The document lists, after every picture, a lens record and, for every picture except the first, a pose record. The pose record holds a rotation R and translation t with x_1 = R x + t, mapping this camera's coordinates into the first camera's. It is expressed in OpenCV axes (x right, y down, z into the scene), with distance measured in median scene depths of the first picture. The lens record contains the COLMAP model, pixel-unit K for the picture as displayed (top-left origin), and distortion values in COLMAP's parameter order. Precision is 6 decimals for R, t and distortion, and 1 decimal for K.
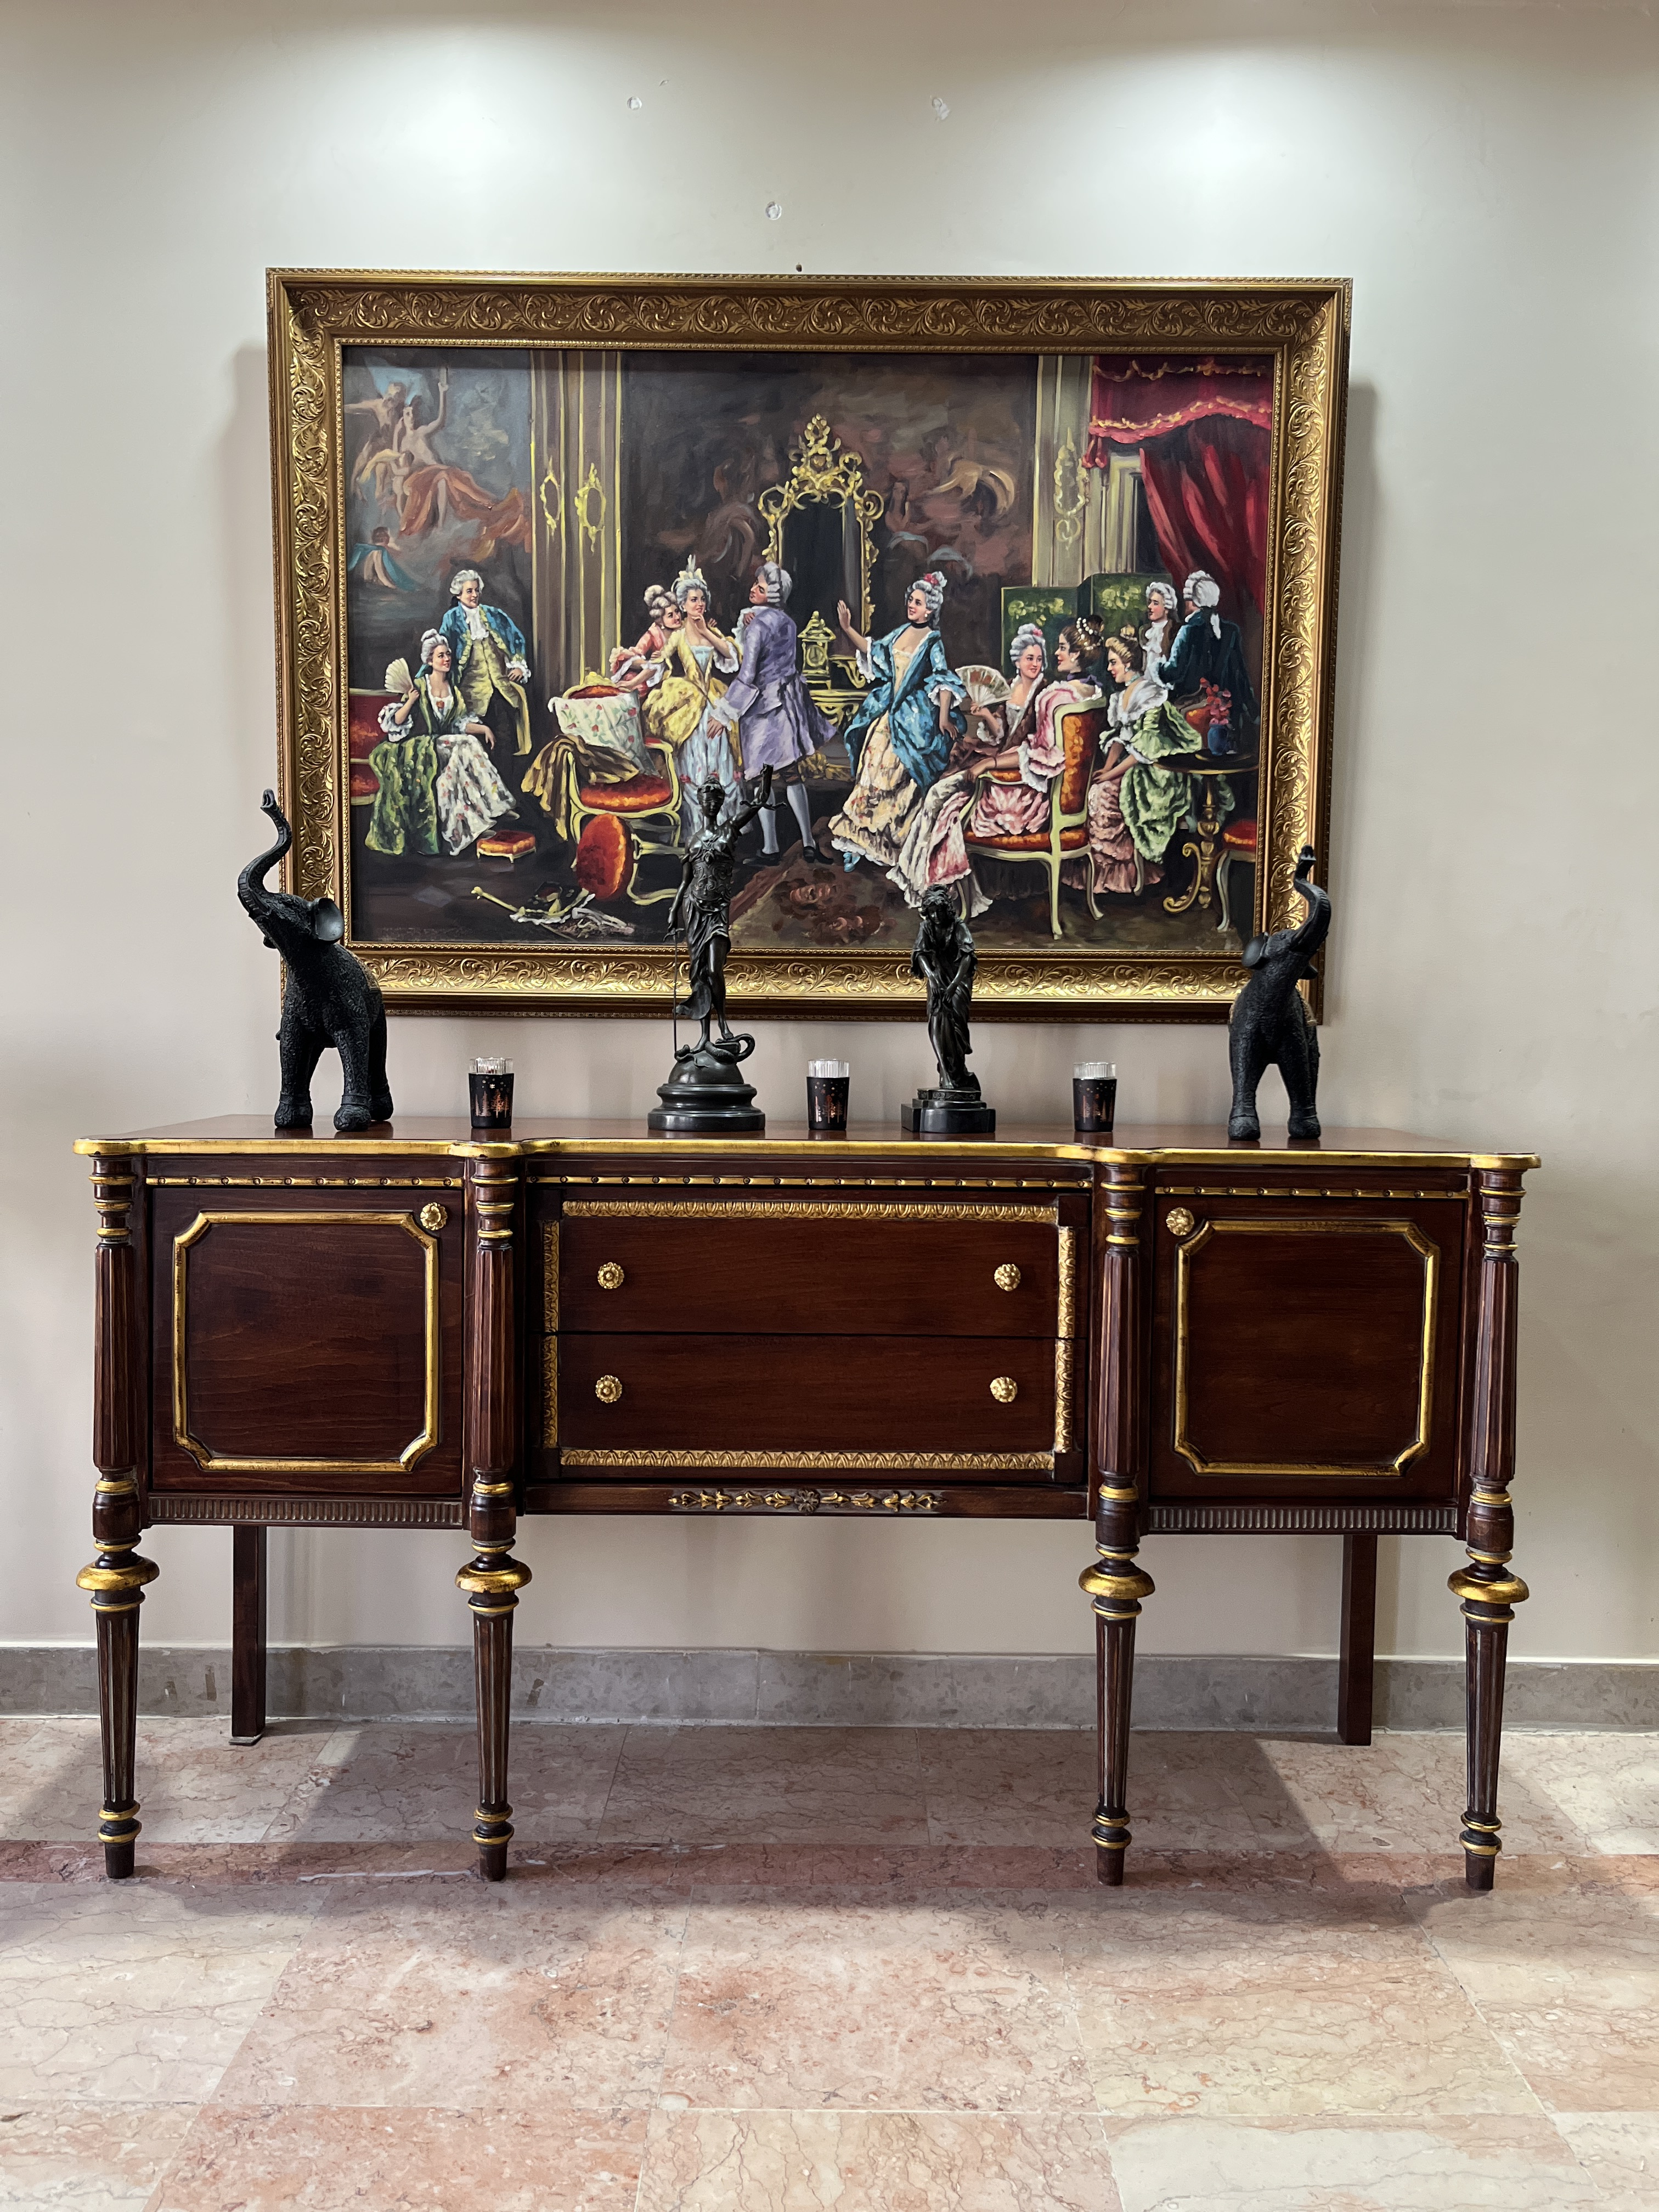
lens RADIAL K [[1725.1, 0, 833.8], [0, 1725.1, 1107.8], [0, 0, 1]] dist [0.031082, -0.046688]
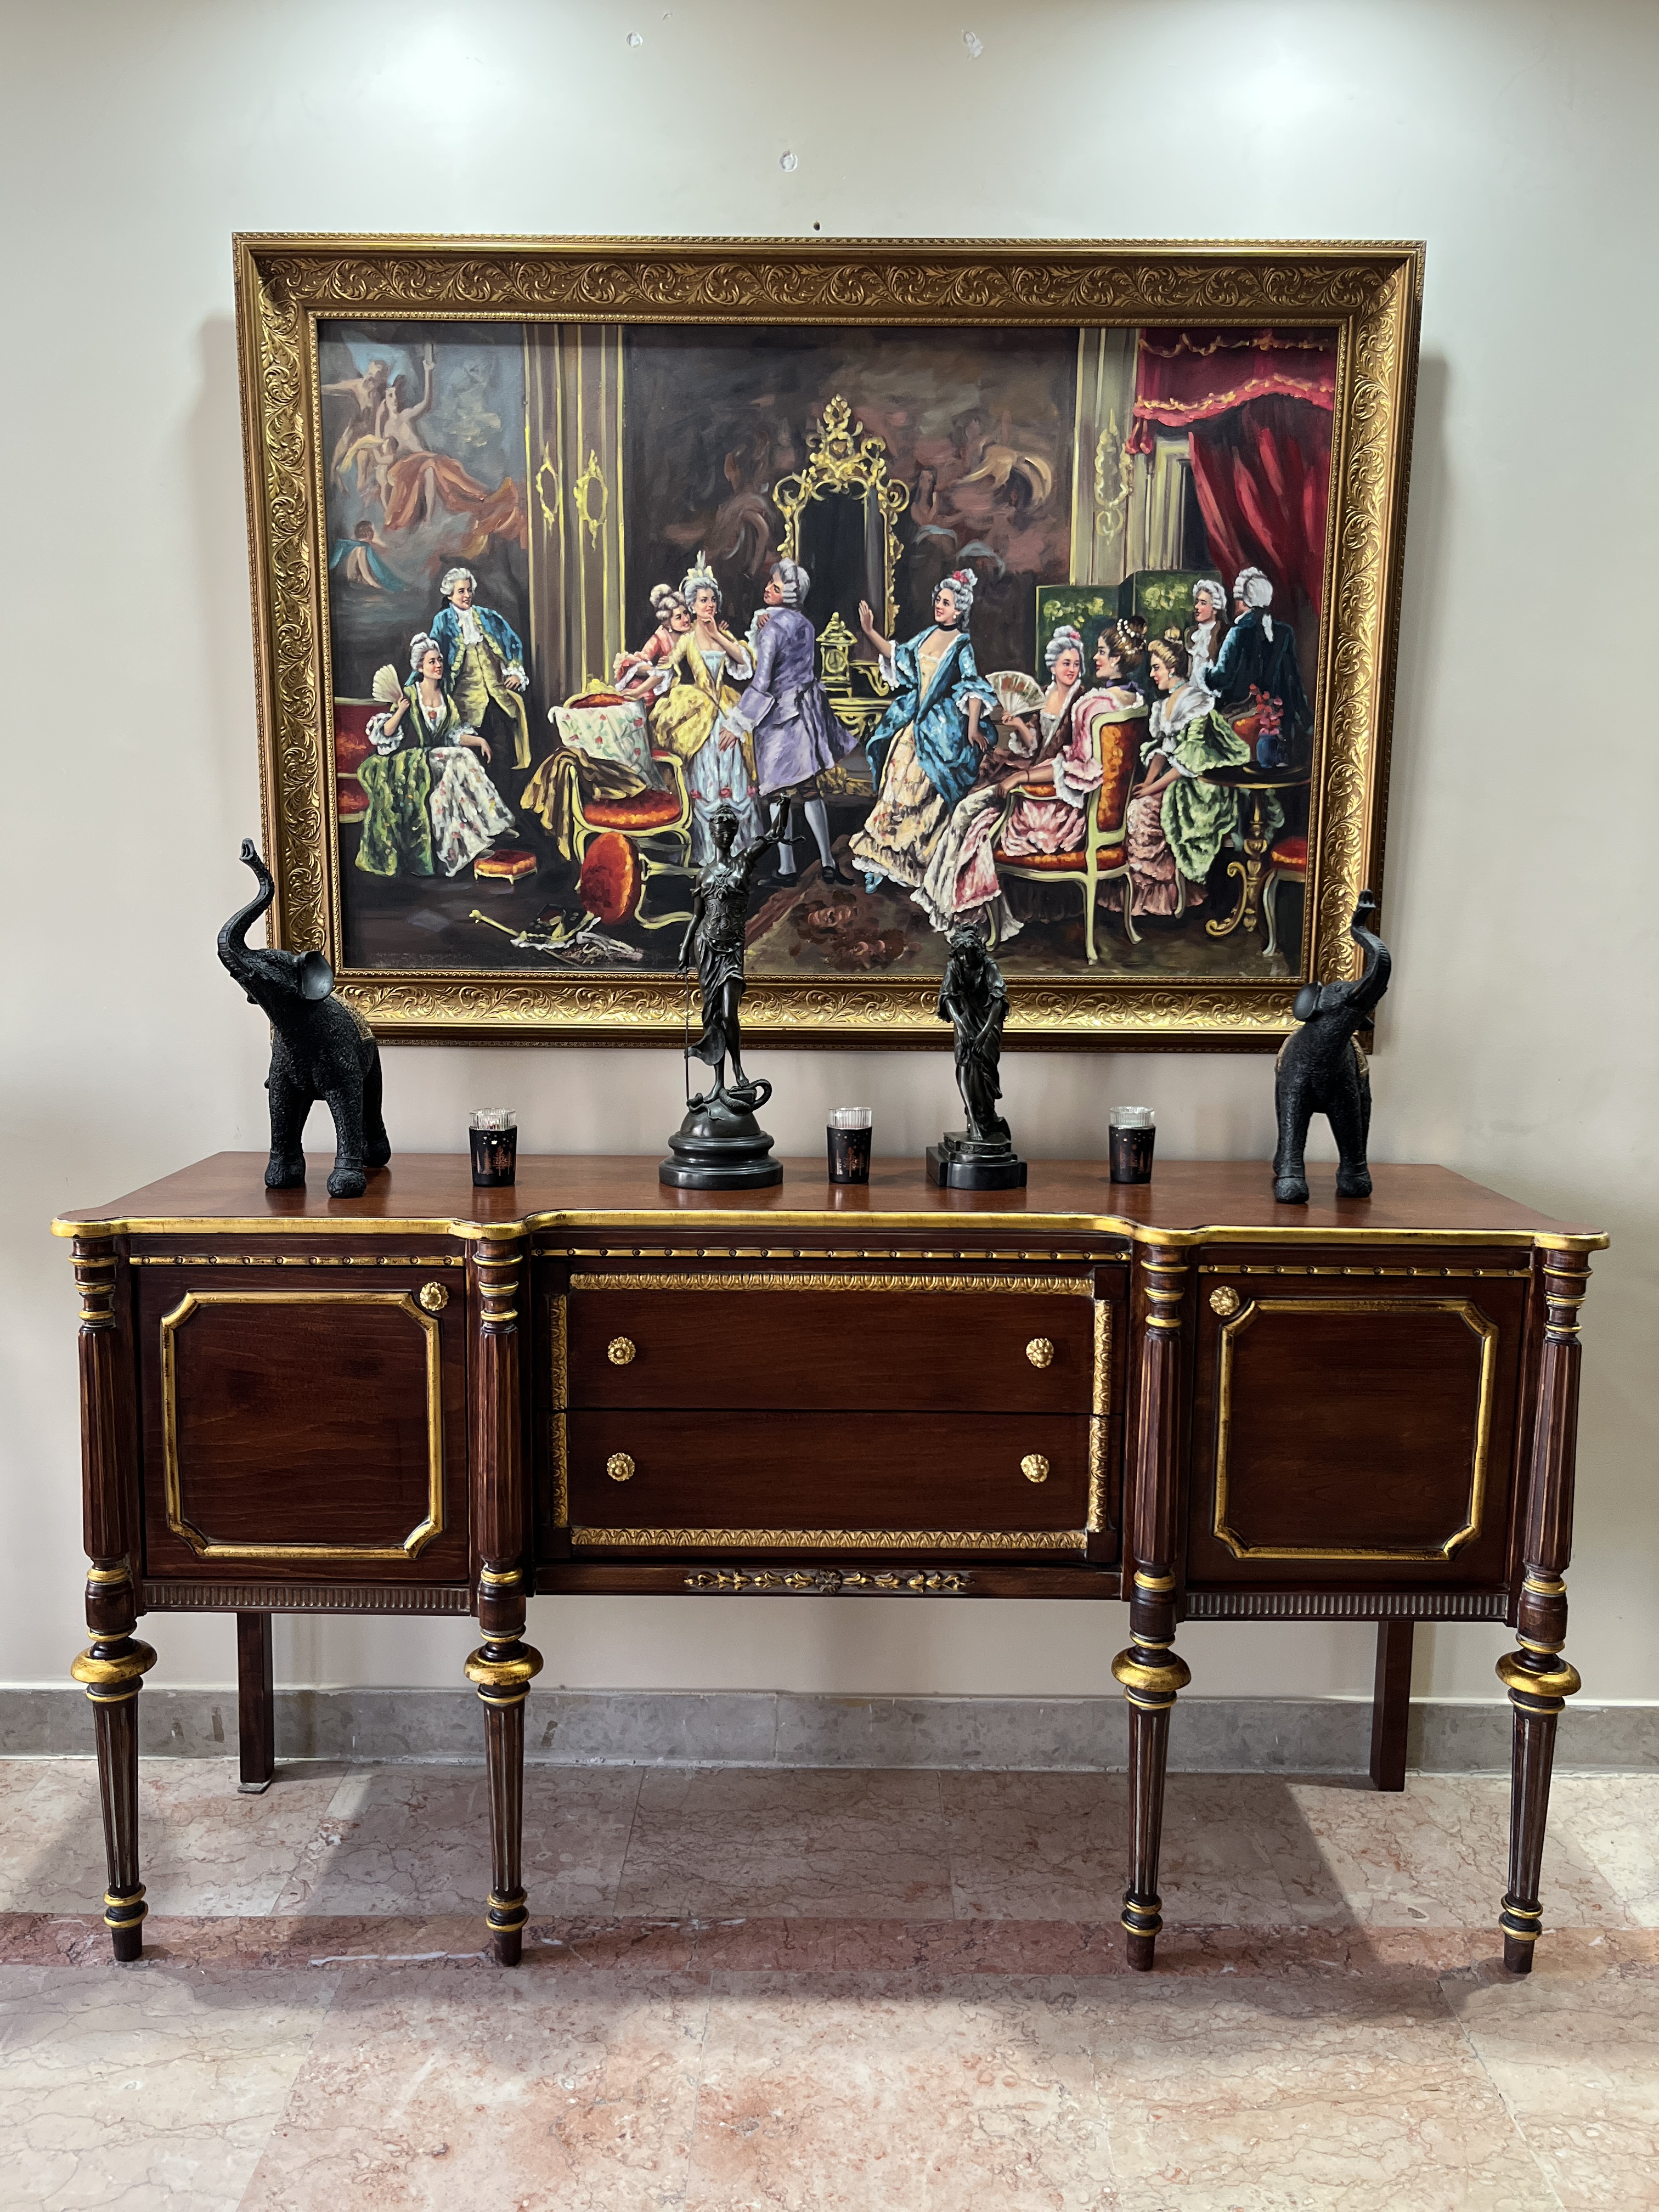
lens RADIAL K [[1725.1, 0, 835.7], [0, 1725.1, 1106.1], [0, 0, 1]] dist [0.031082, -0.046688]
pose [[0.999991, -0.000375, -0.004325, -0.006427], [0.000724, 0.996714, 0.081001, -0.098773], [0.004280, -0.081004, 0.996705, 0.055876]]
